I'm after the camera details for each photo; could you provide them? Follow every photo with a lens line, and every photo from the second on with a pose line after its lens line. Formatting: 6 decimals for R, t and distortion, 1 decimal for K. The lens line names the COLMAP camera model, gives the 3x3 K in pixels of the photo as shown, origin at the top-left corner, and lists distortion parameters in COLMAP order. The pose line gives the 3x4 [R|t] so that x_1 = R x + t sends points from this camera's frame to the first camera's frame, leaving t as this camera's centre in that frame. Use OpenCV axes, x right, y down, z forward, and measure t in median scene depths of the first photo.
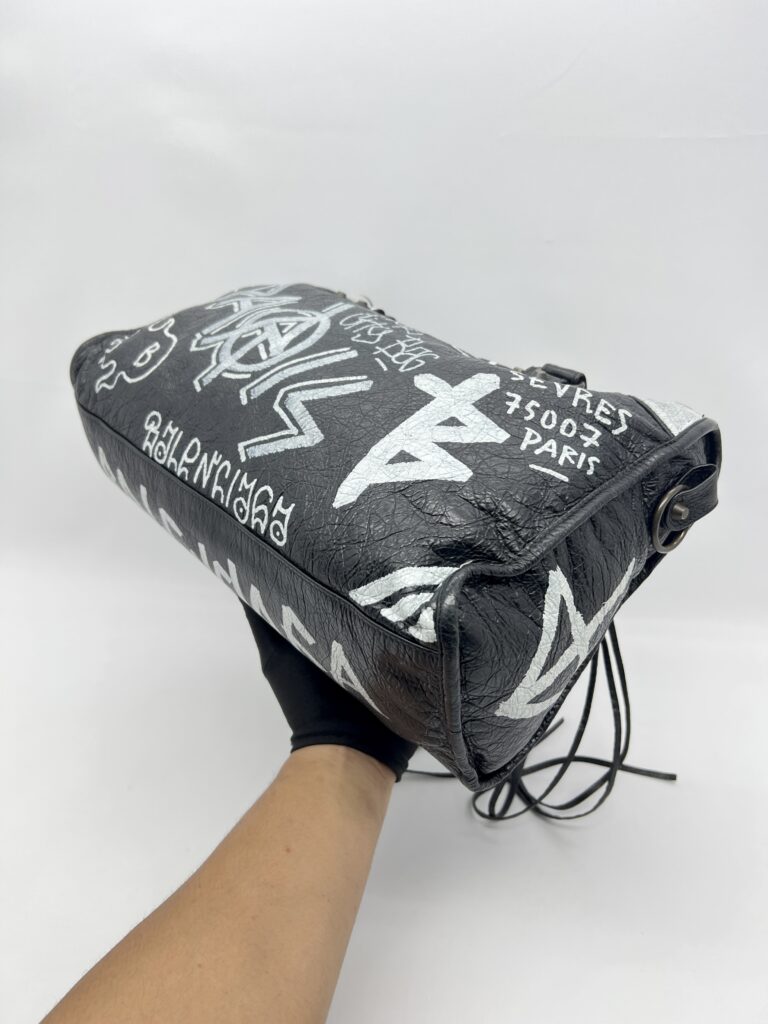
lens RADIAL K [[802.2, 0, 409.4], [0, 802.2, 512.3], [0, 0, 1]] dist [-0.000460, -0.000385]
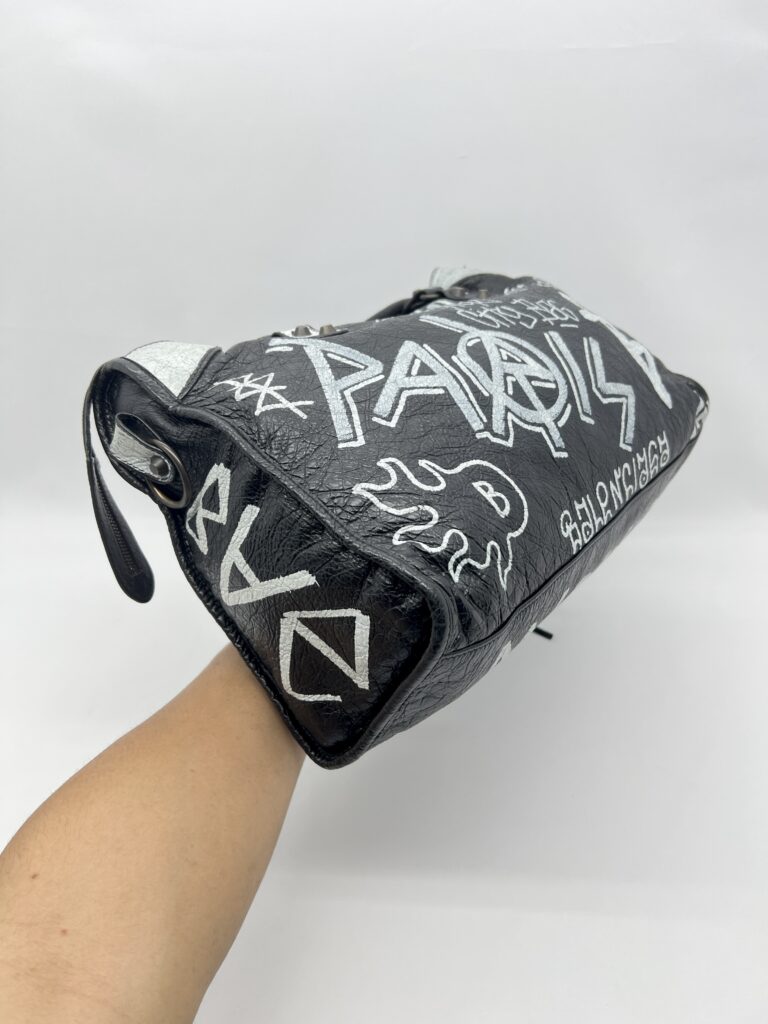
lens RADIAL K [[802.2, 0, 409.4], [0, 802.2, 512.3], [0, 0, 1]] dist [-0.000460, -0.000385]
pose [[-0.189604, -0.616942, 0.763828, -0.991788], [0.304917, 0.702478, 0.643079, -0.768281], [-0.933314, 0.354835, 0.054924, 1.168624]]
